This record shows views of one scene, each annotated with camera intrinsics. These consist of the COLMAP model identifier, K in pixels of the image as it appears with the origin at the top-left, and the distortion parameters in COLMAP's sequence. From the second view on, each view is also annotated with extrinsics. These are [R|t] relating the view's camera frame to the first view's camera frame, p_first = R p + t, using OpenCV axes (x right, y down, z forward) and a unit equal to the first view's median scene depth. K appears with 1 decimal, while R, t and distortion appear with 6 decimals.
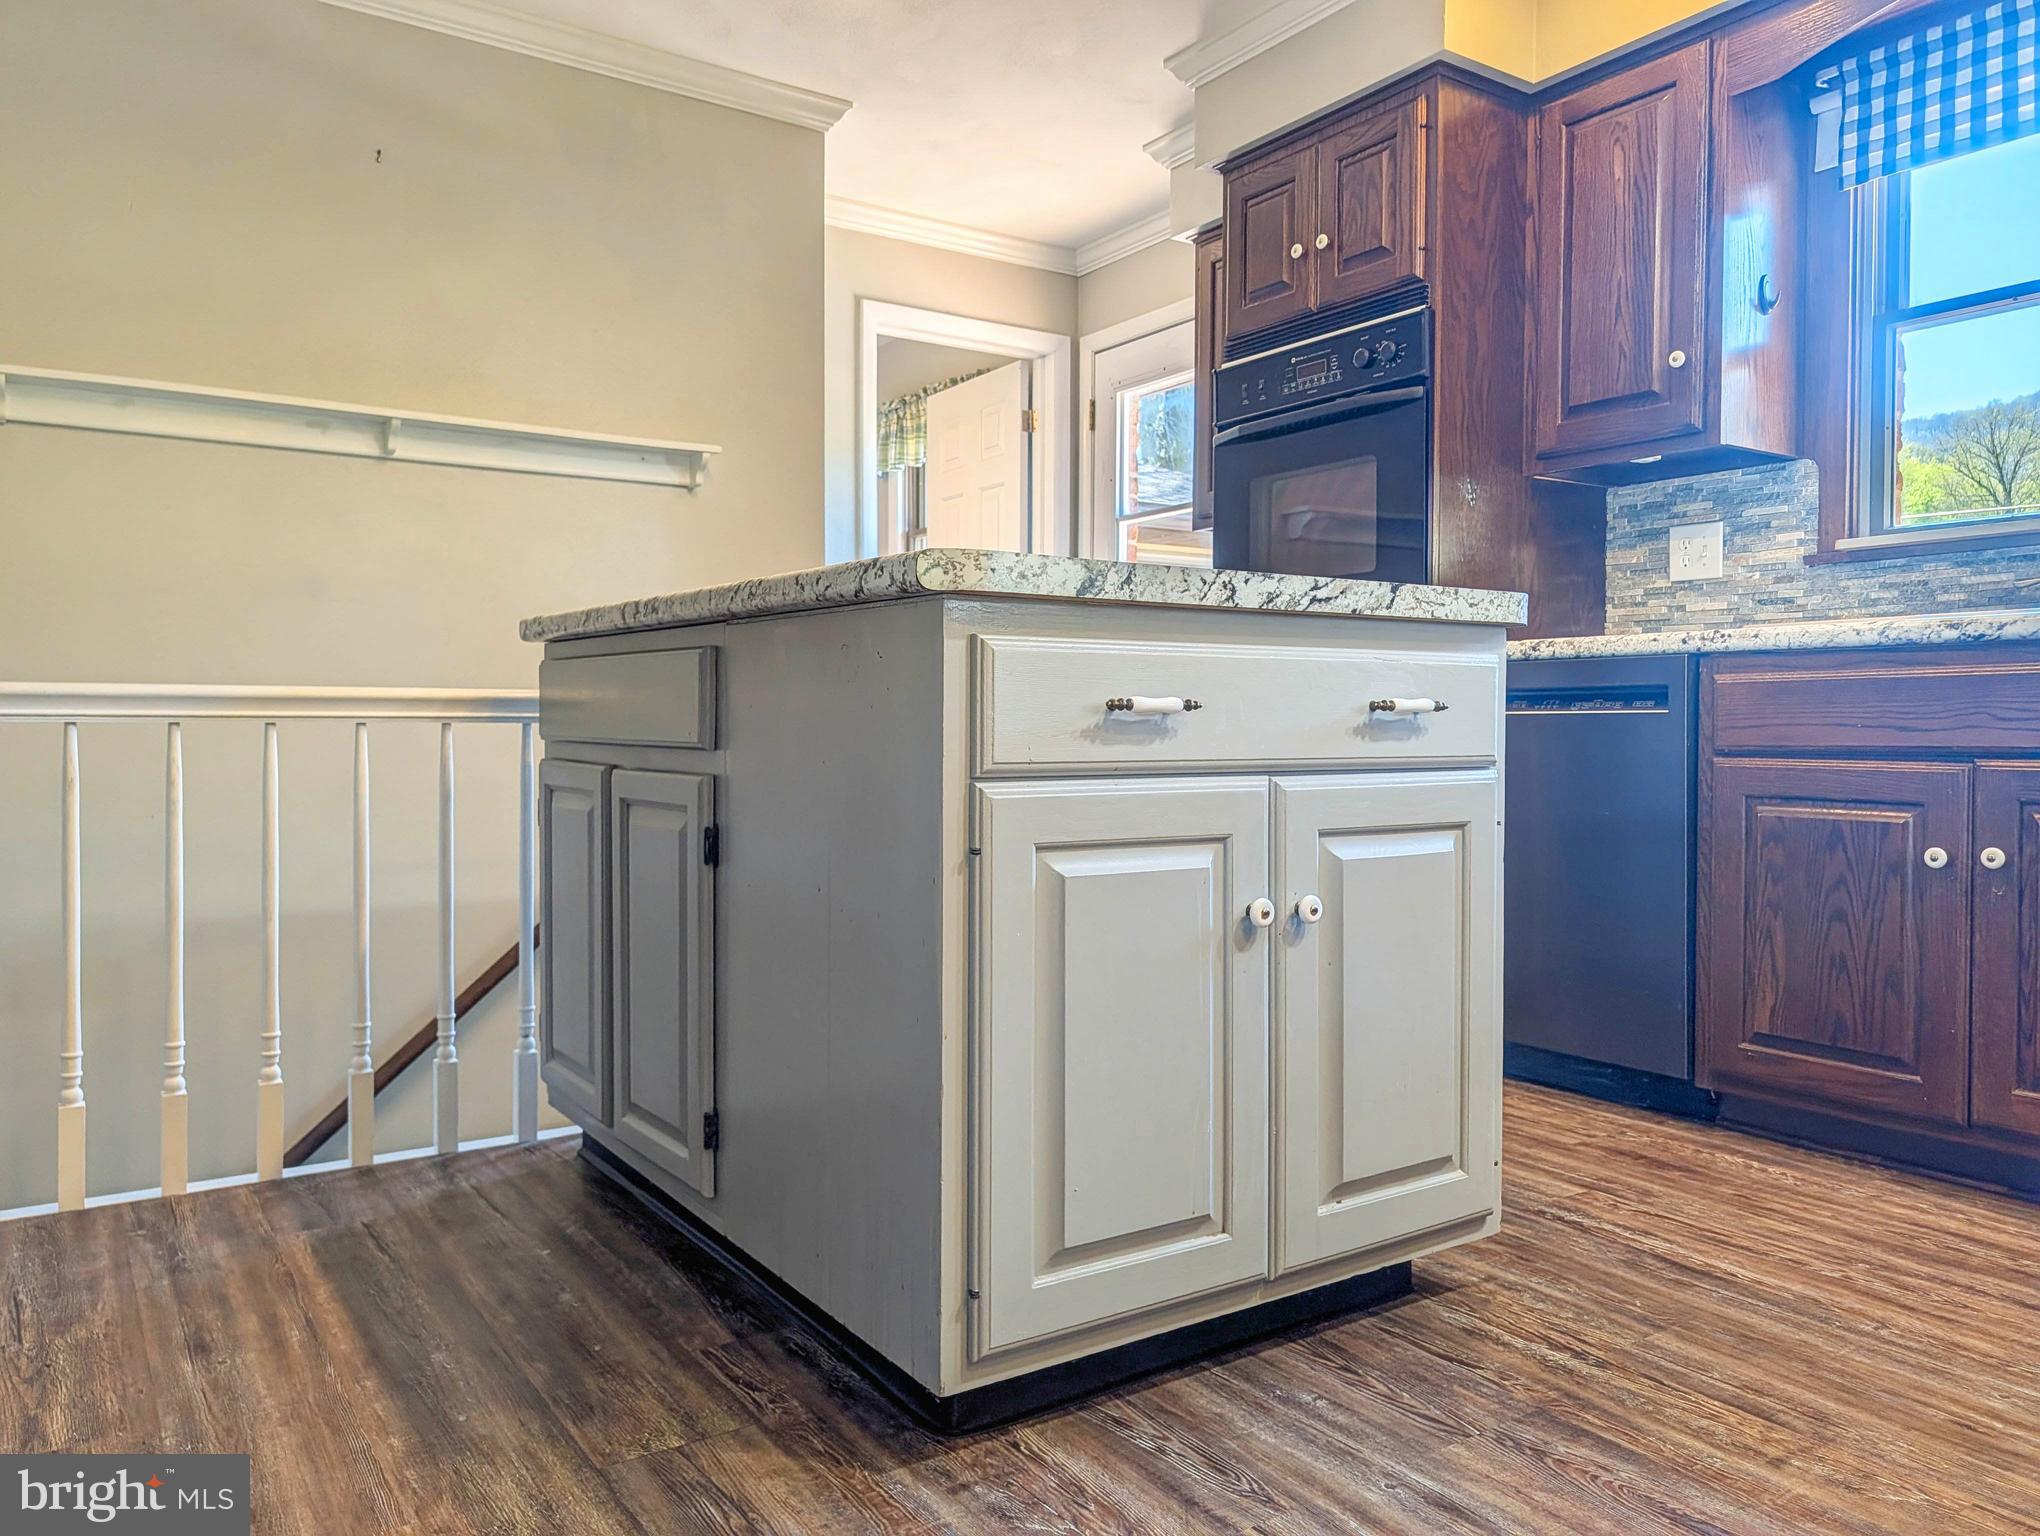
lens RADIAL K [[1444.8, 0, 1024.2], [0, 1444.8, 758.3], [0, 0, 1]] dist [0.021099, -0.023911]
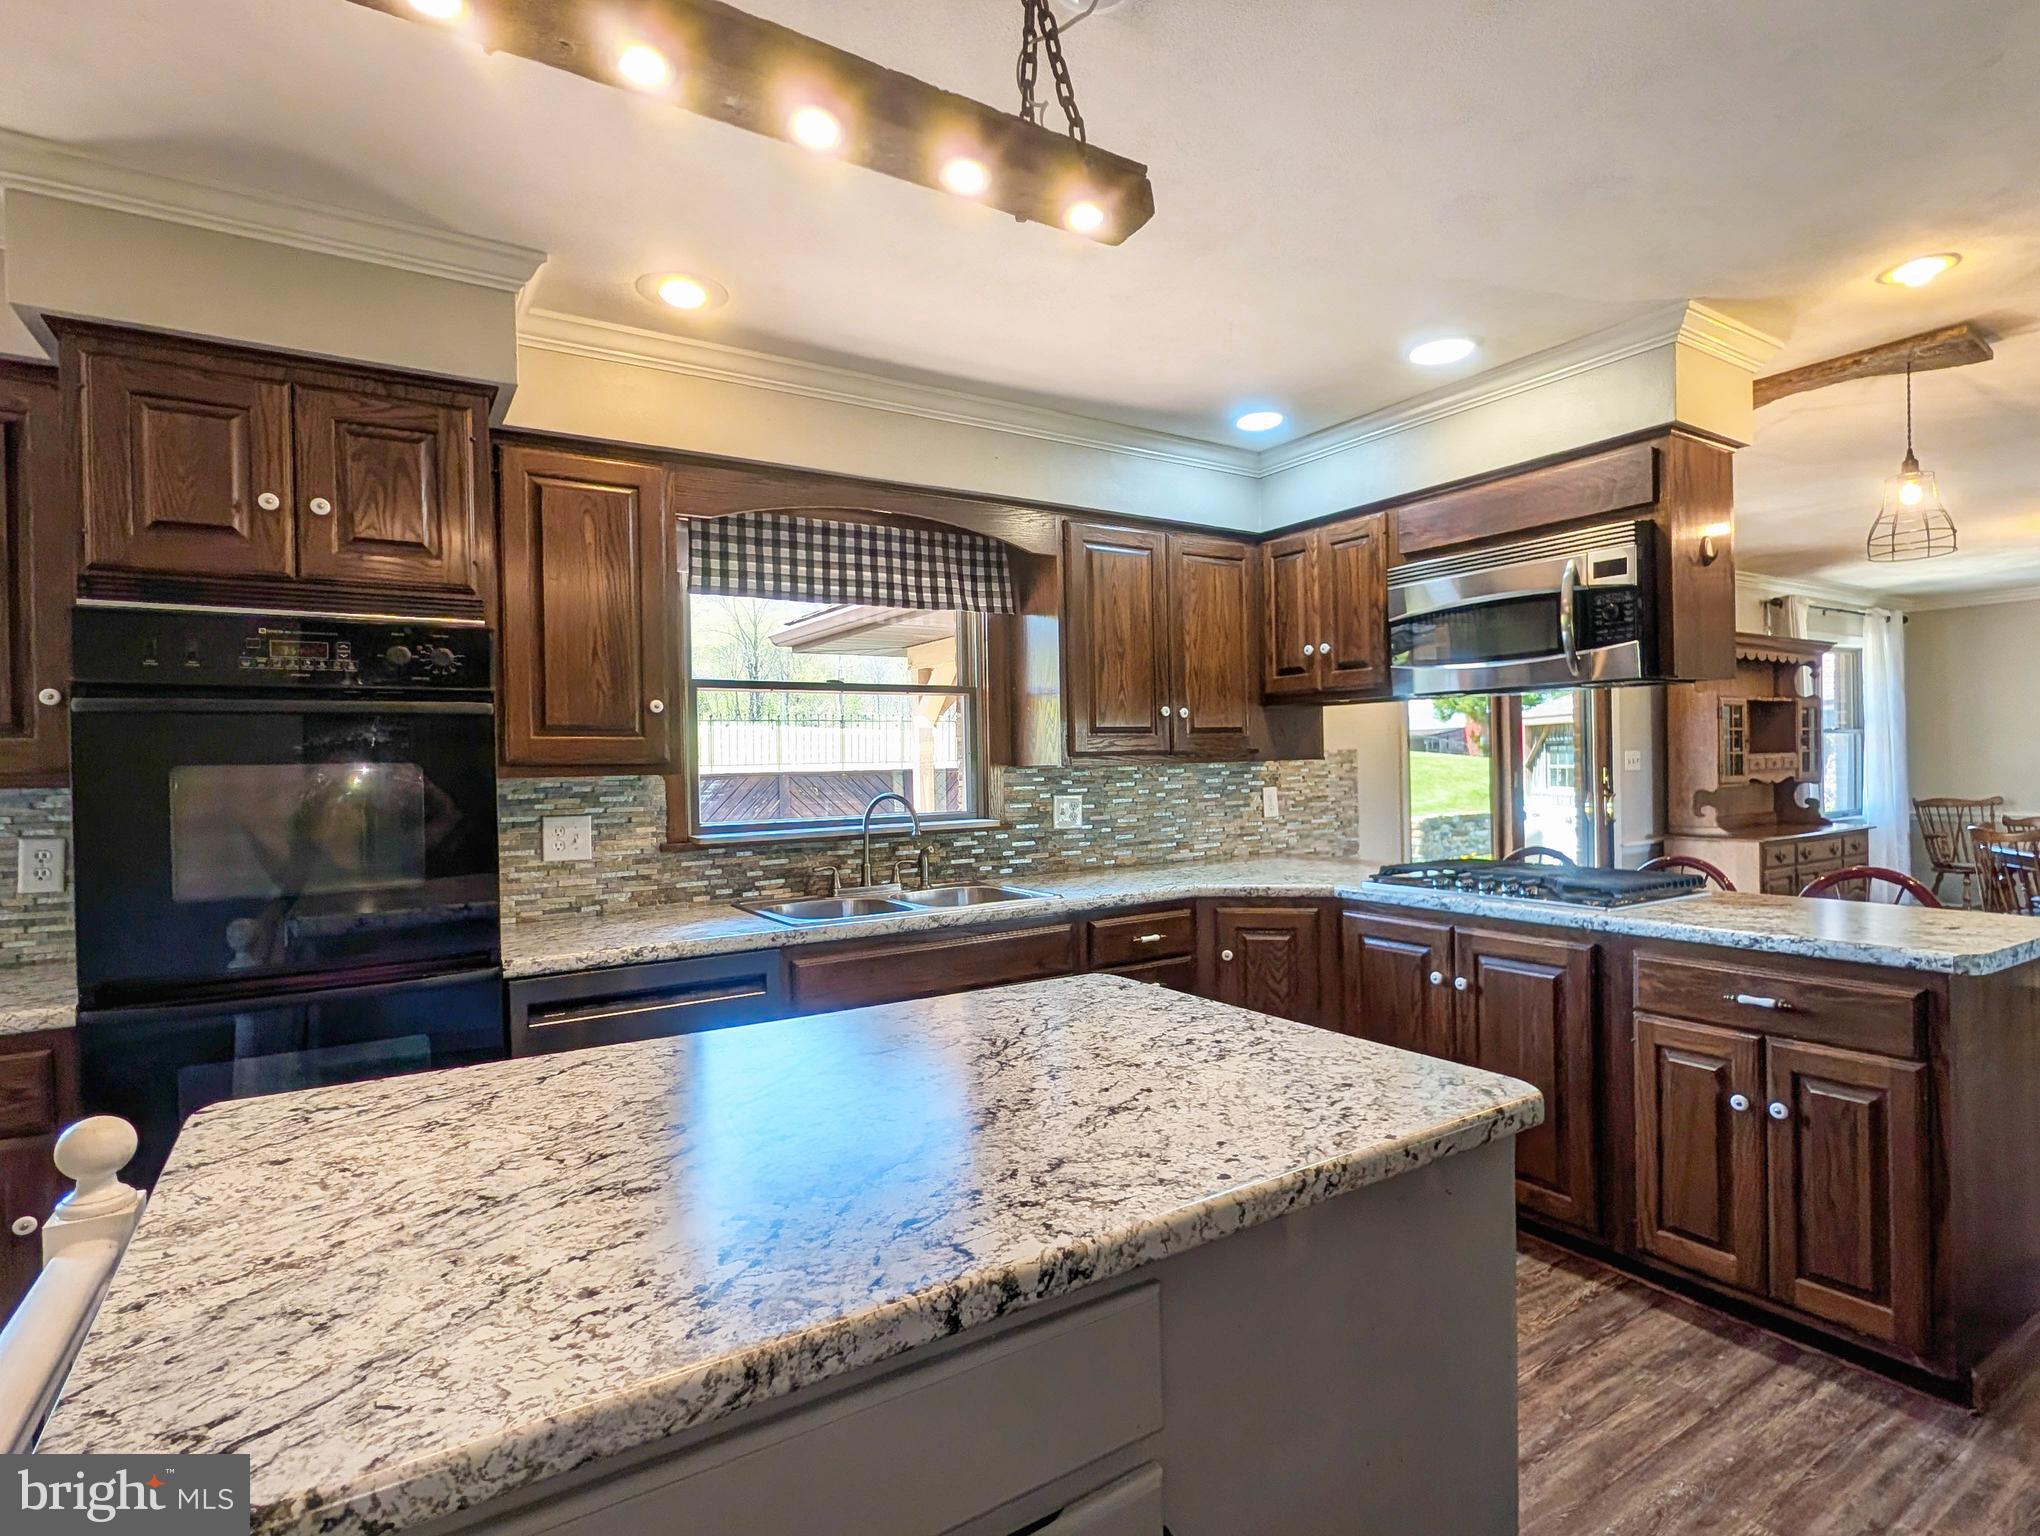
lens RADIAL K [[1052.4, 0, 1061.3], [0, 1052.4, 766.3], [0, 0, 1]] dist [0.010729, 0.000269]
pose [[-0.000773, -0.008851, 0.999961, -0.463533], [0.038145, 0.999233, 0.008874, -0.209591], [-0.999272, 0.038151, -0.000435, 0.620896]]
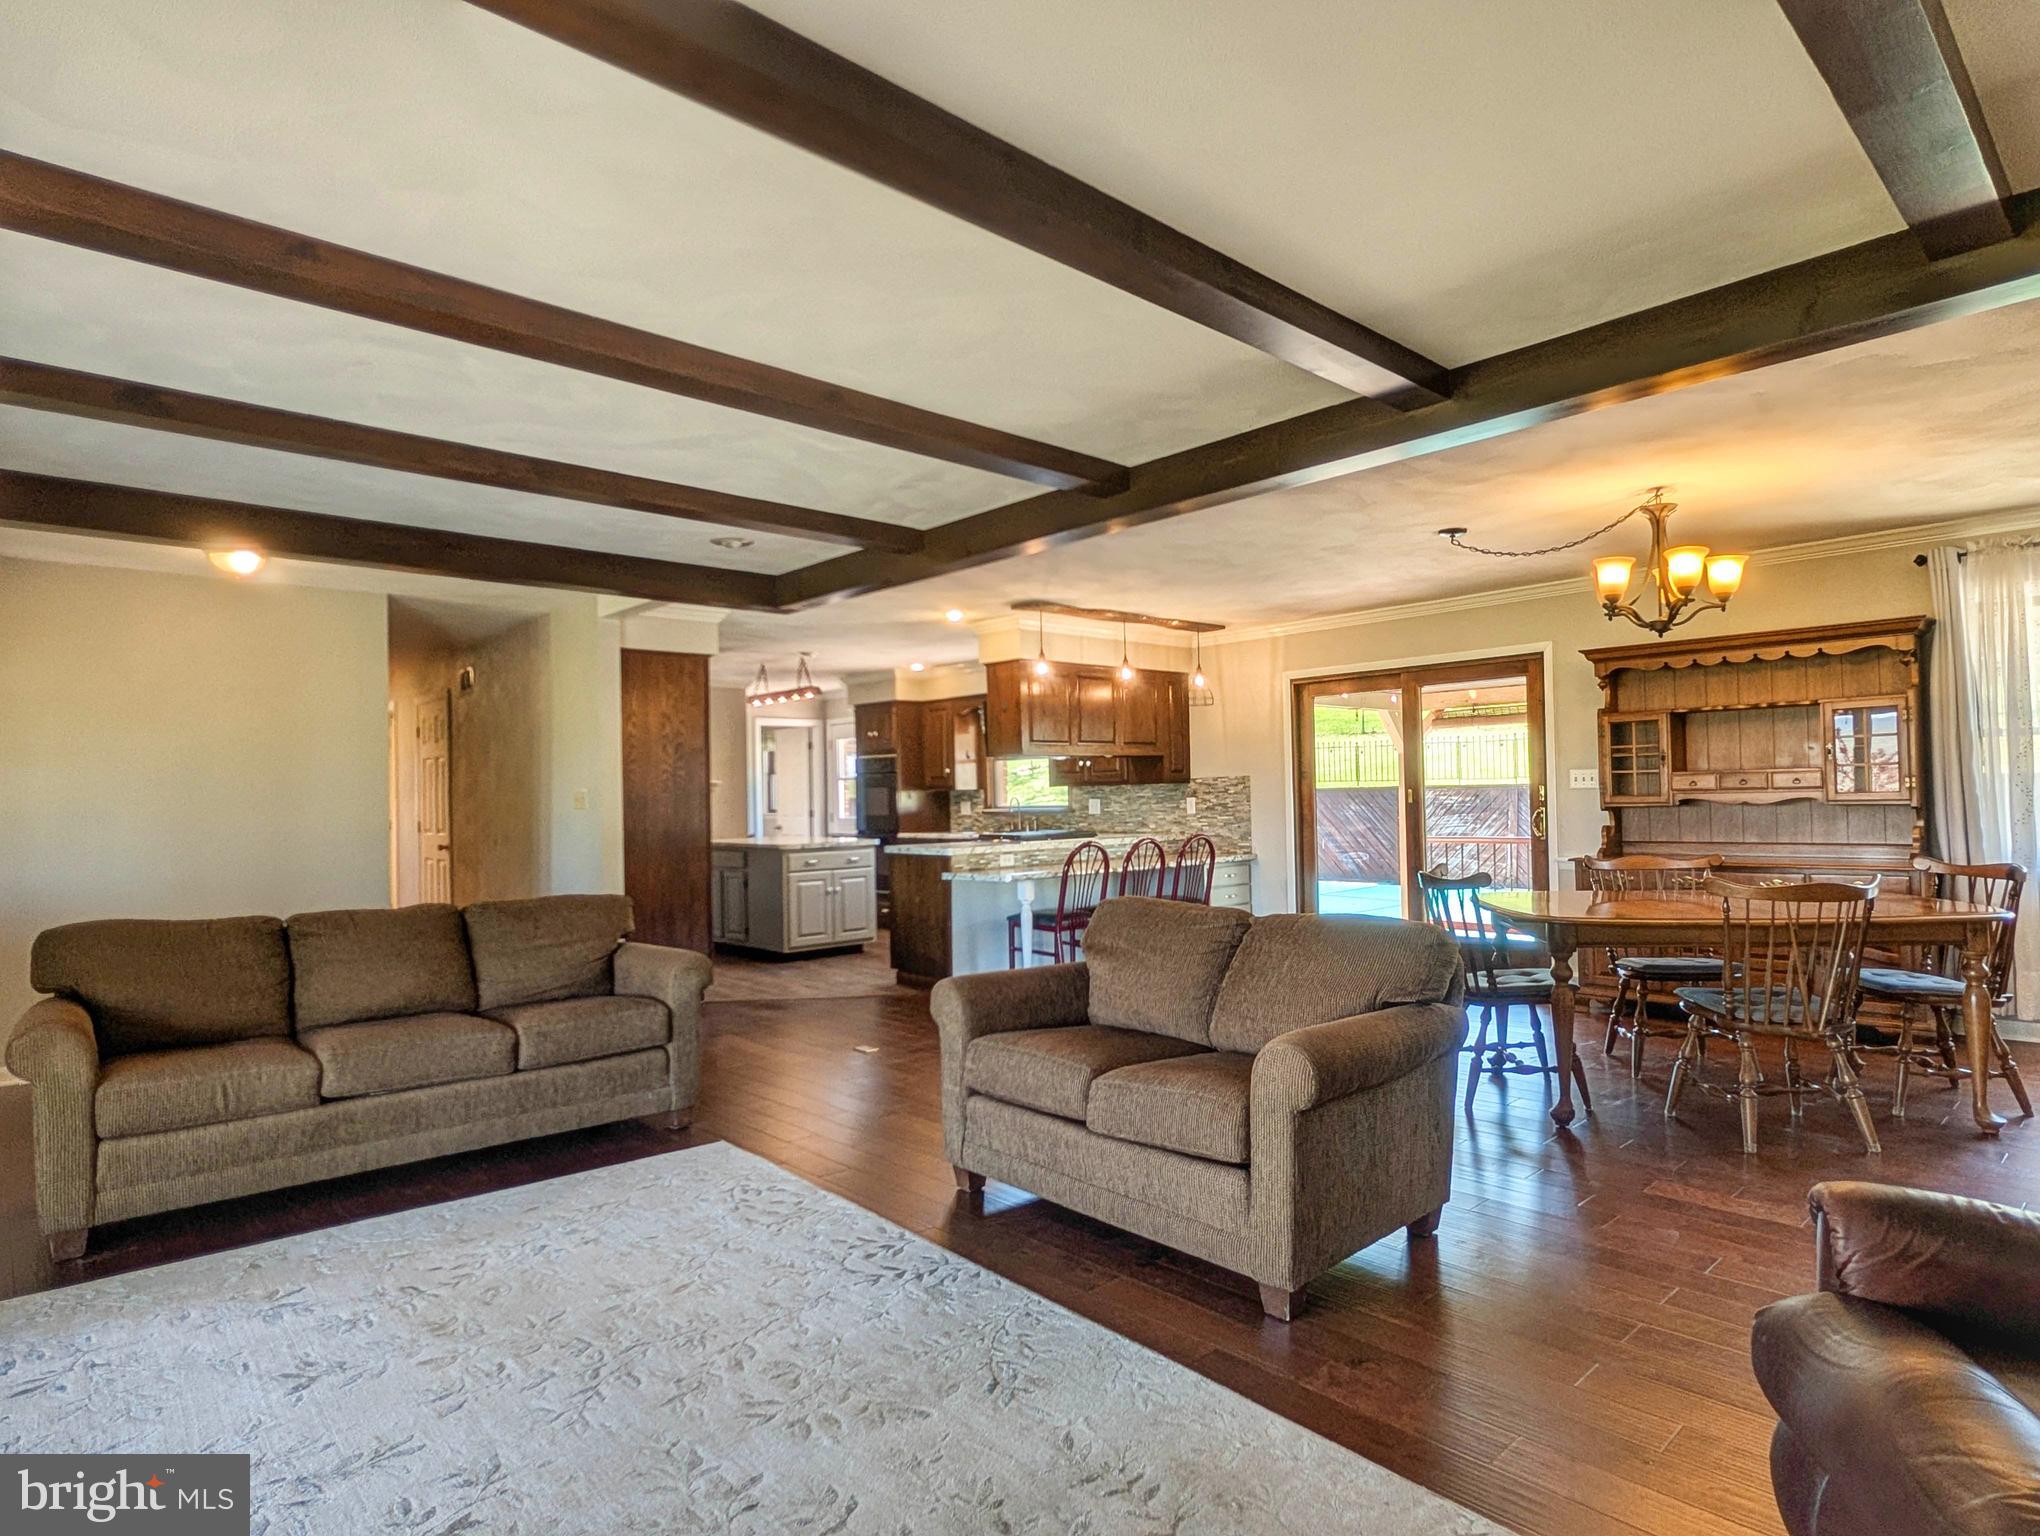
lens RADIAL K [[1137.0, 0, 1050.6], [0, 1137.0, 769.4], [0, 0, 1]] dist [-0.006456, -0.000788]
pose [[0.984176, -0.019427, 0.176128, 0.135998], [0.027567, 0.998656, -0.043888, -0.110337], [-0.175038, 0.048048, 0.983388, -2.479920]]
